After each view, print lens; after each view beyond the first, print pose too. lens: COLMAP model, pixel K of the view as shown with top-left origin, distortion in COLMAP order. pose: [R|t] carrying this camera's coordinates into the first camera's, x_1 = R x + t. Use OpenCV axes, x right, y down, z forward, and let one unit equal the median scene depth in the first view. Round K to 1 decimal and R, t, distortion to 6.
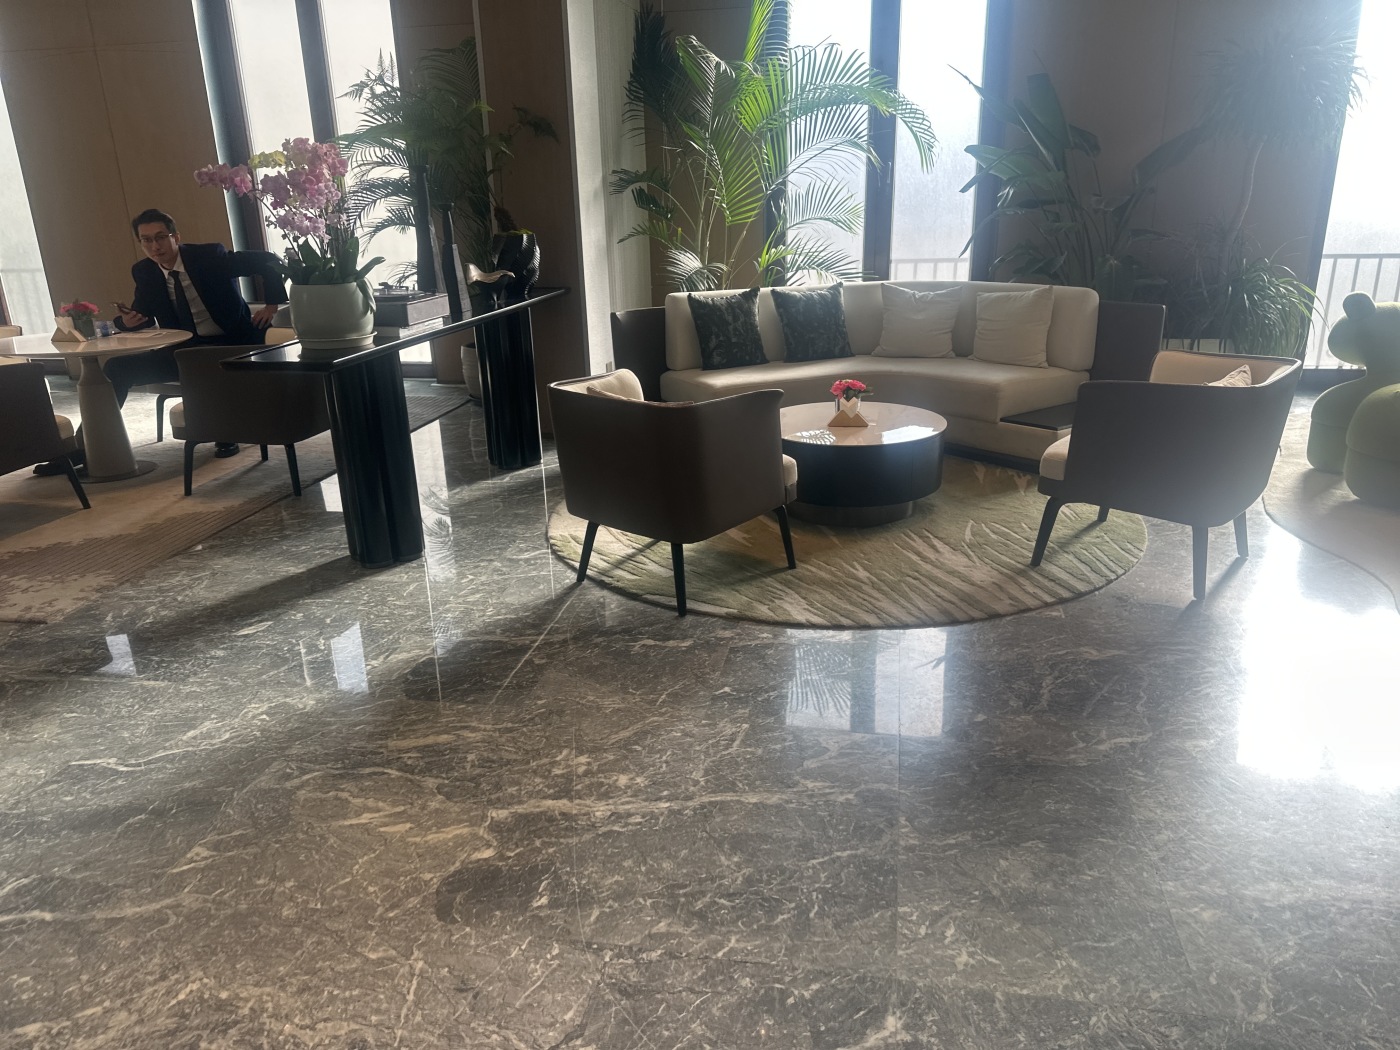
lens RADIAL K [[968.6, 0, 700.0], [0, 968.6, 525.0], [0, 0, 1]] dist [-0.003940, -0.006280]
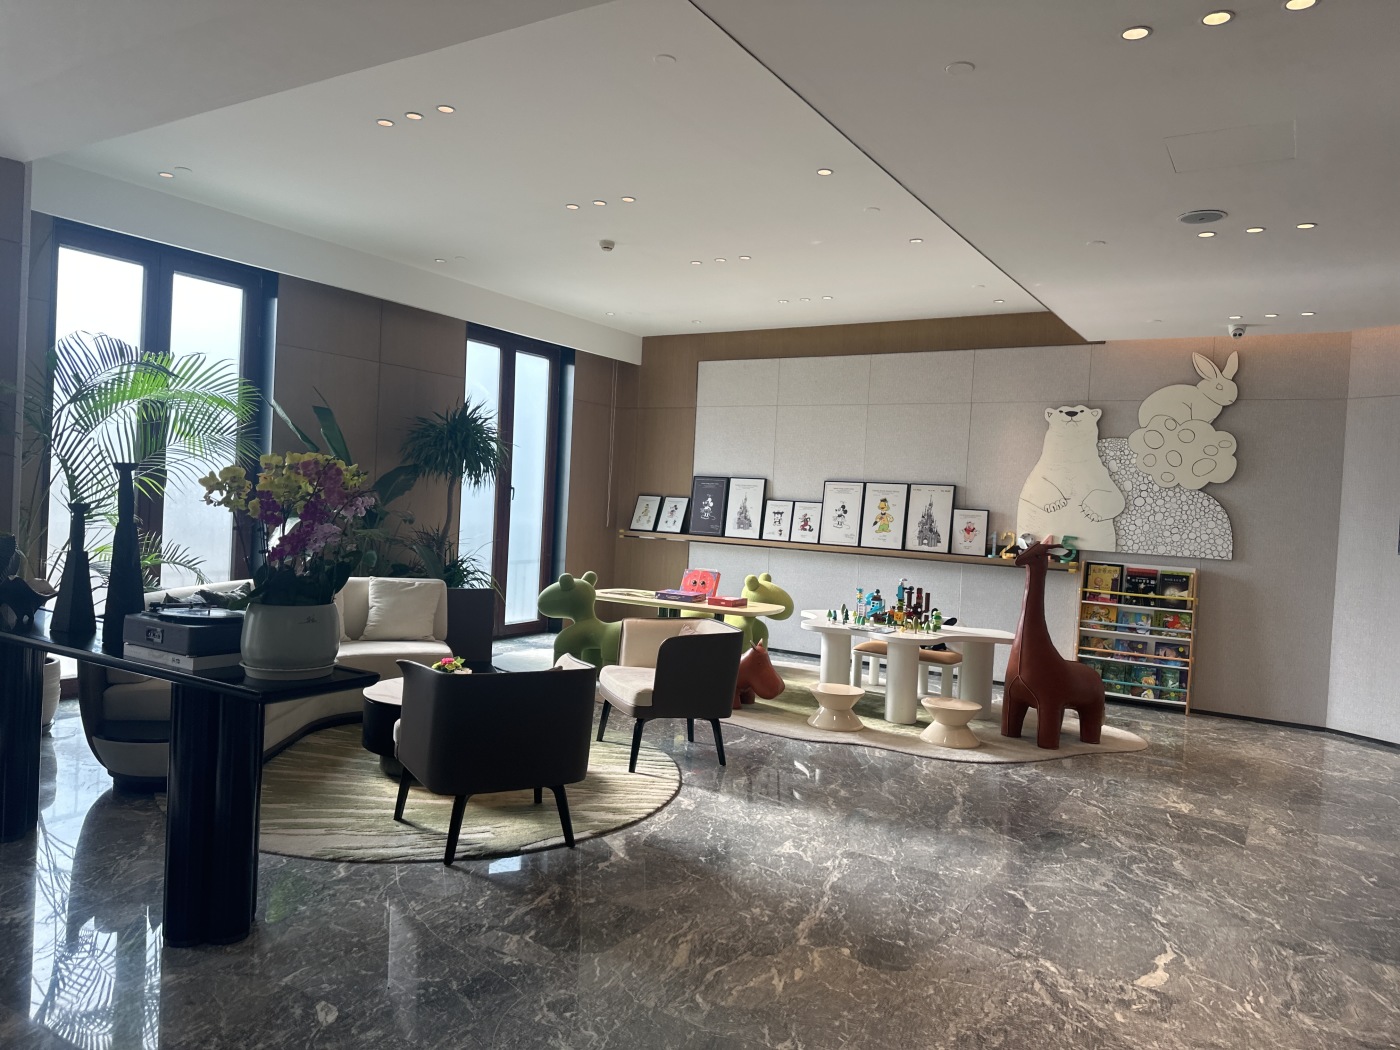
lens RADIAL K [[968.6, 0, 700.0], [0, 968.6, 525.0], [0, 0, 1]] dist [-0.003940, -0.006280]
pose [[0.368847, 0.017431, 0.929327, -1.512916], [0.250362, 0.961009, -0.117393, -0.155677], [-0.895137, 0.275968, 0.350101, 0.437473]]
